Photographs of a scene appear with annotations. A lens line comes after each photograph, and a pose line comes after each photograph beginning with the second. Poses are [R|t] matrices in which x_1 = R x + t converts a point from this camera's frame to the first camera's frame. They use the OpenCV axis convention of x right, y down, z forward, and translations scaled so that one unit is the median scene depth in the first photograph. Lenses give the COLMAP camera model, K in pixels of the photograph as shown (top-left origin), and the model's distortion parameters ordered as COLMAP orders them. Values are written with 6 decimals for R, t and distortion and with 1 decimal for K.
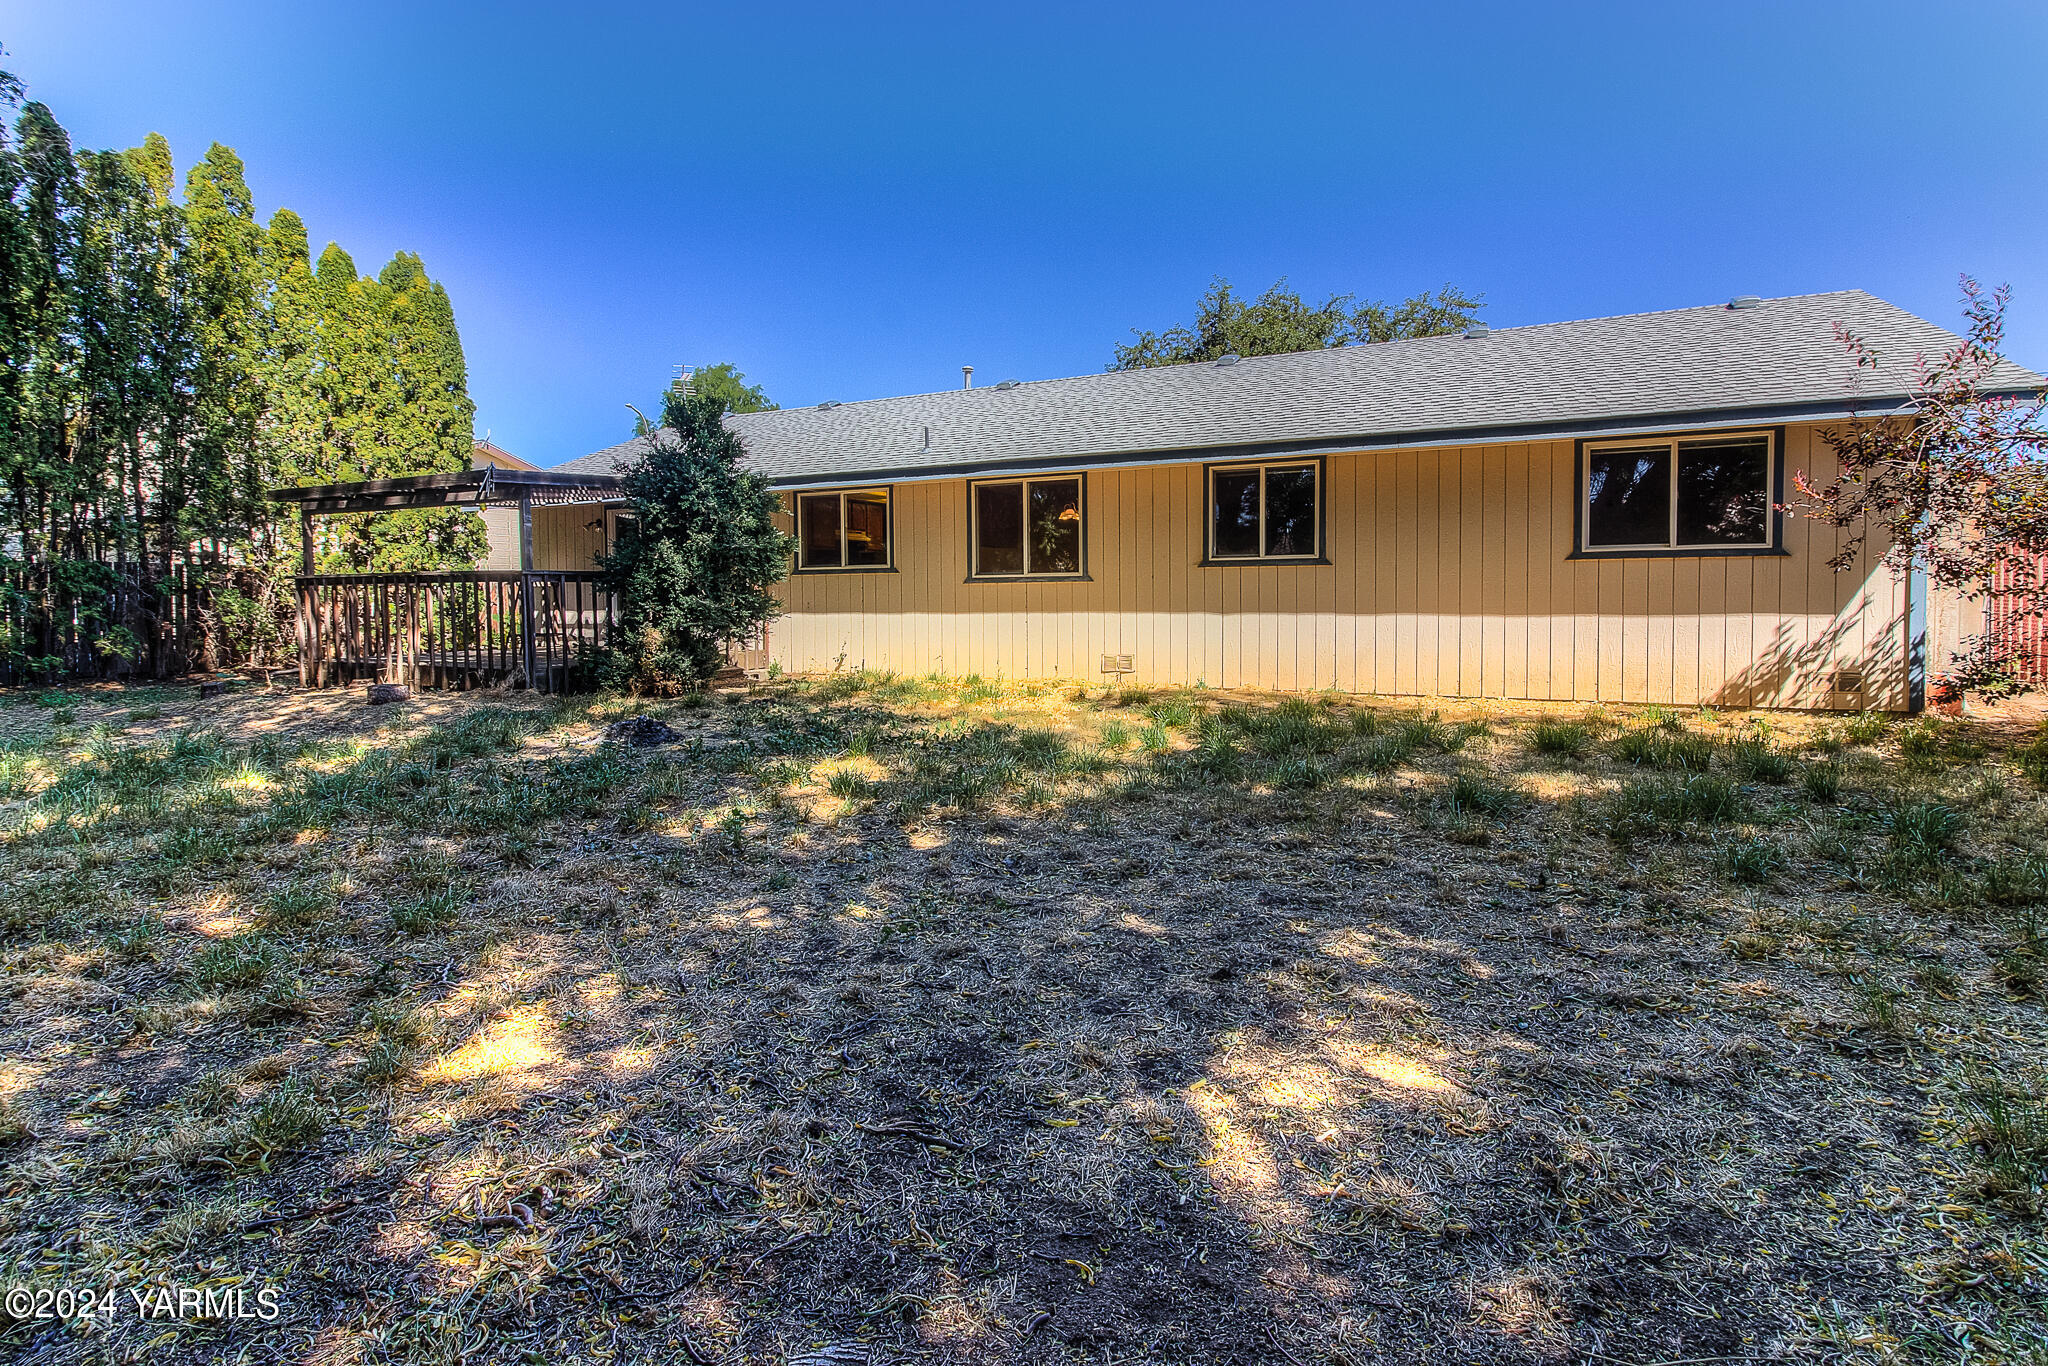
lens RADIAL K [[955.8, 0, 1048.6], [0, 955.8, 622.8], [0, 0, 1]] dist [0.000178, -0.010657]
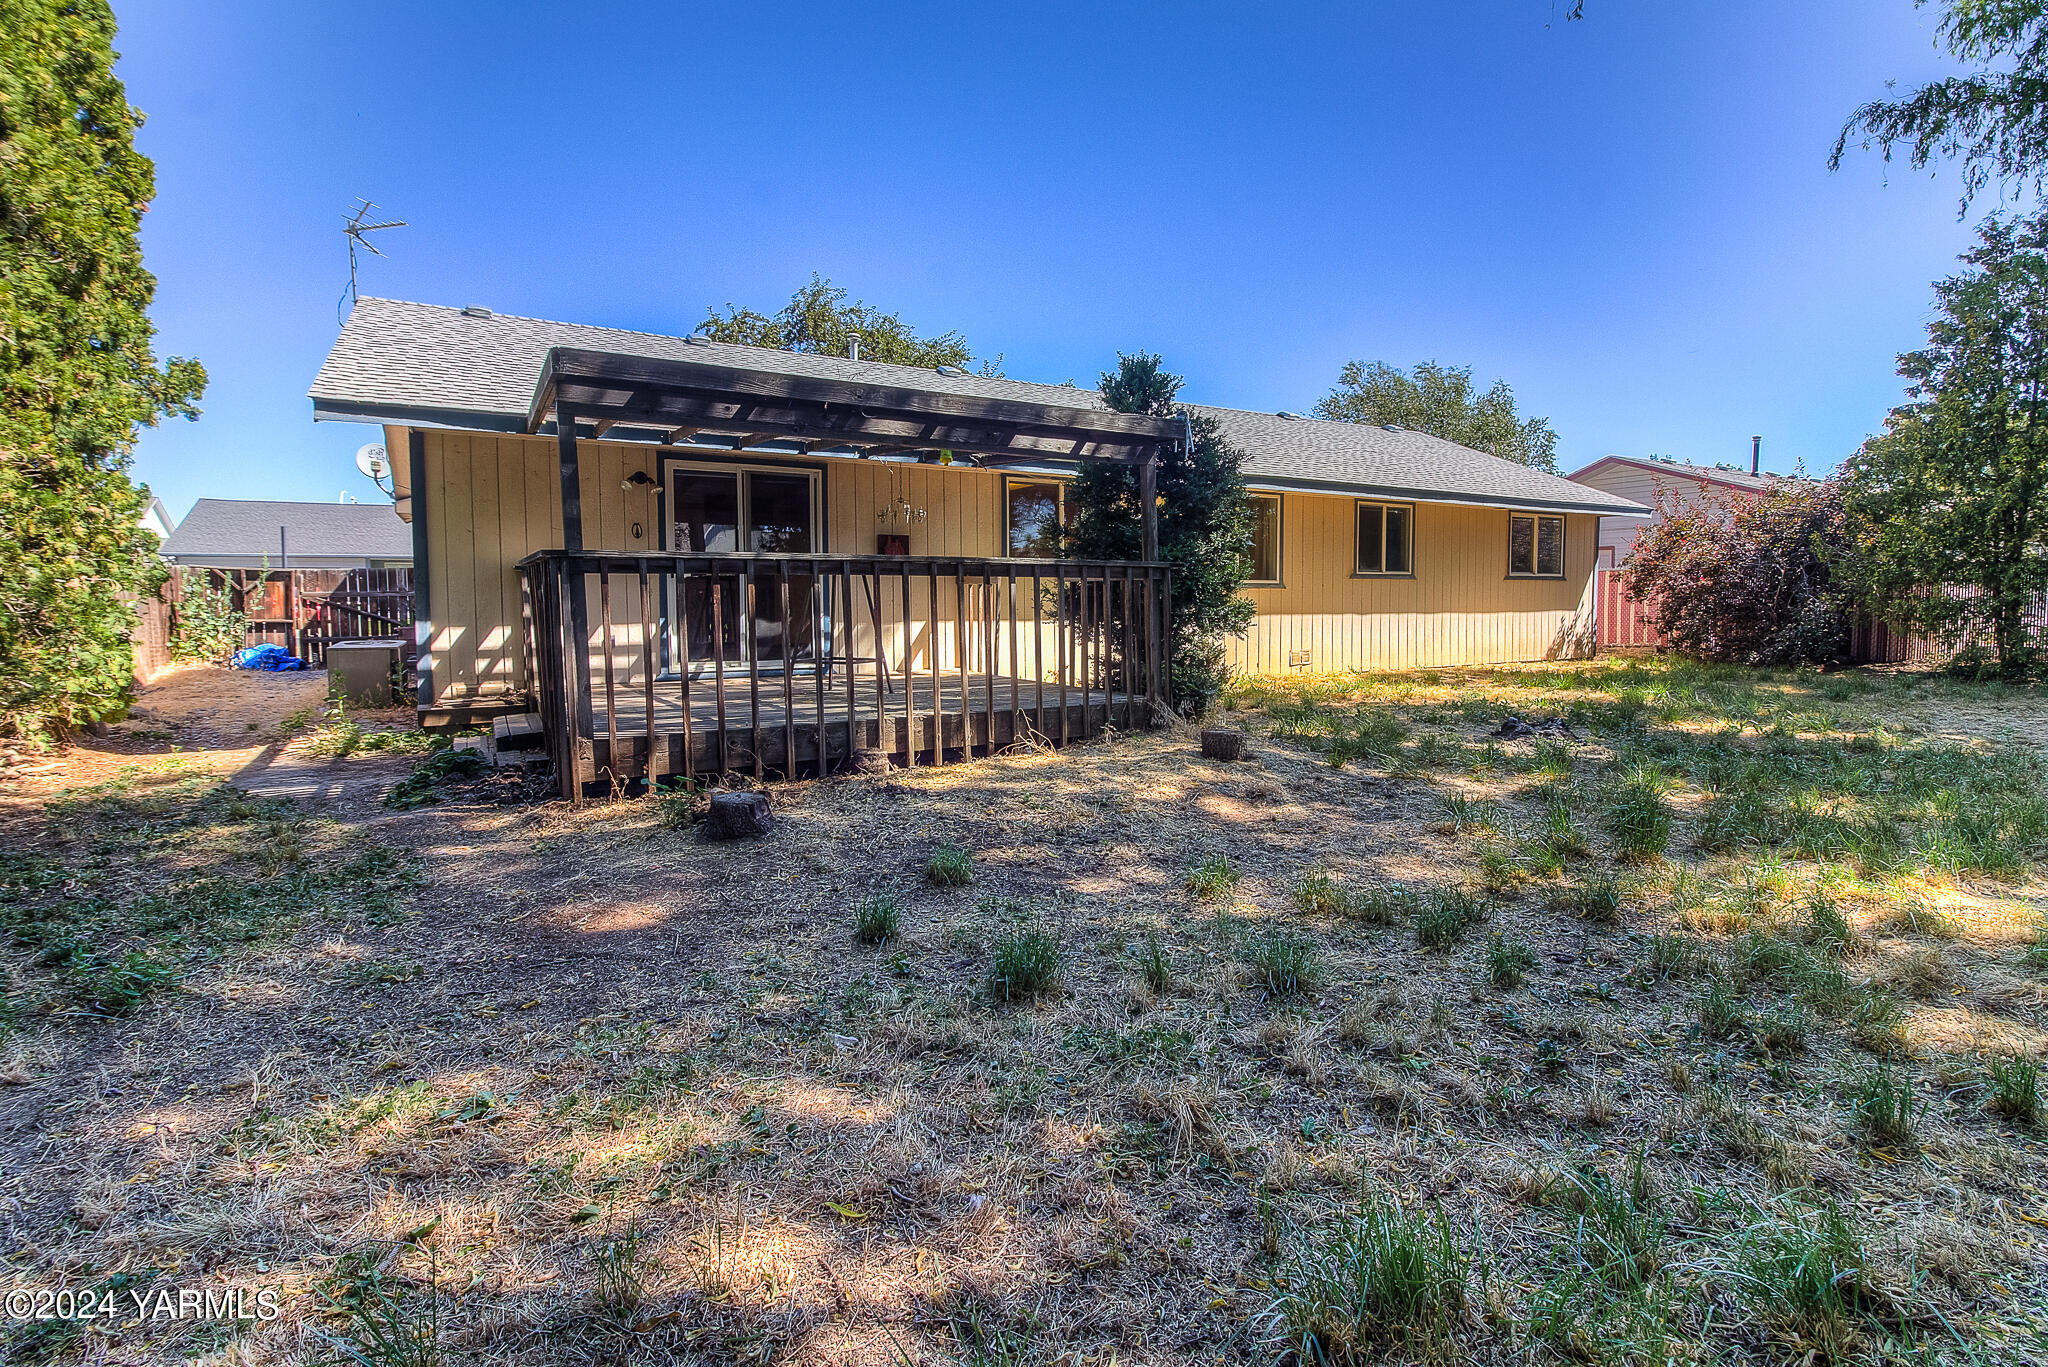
lens RADIAL K [[955.8, 0, 1048.6], [0, 955.8, 623.3], [0, 0, 1]] dist [0.000178, -0.010657]
pose [[0.585177, -0.016628, 0.810735, -1.198970], [0.025878, 0.999663, 0.001824, -0.011807], [-0.810493, 0.019912, 0.585410, 0.612371]]
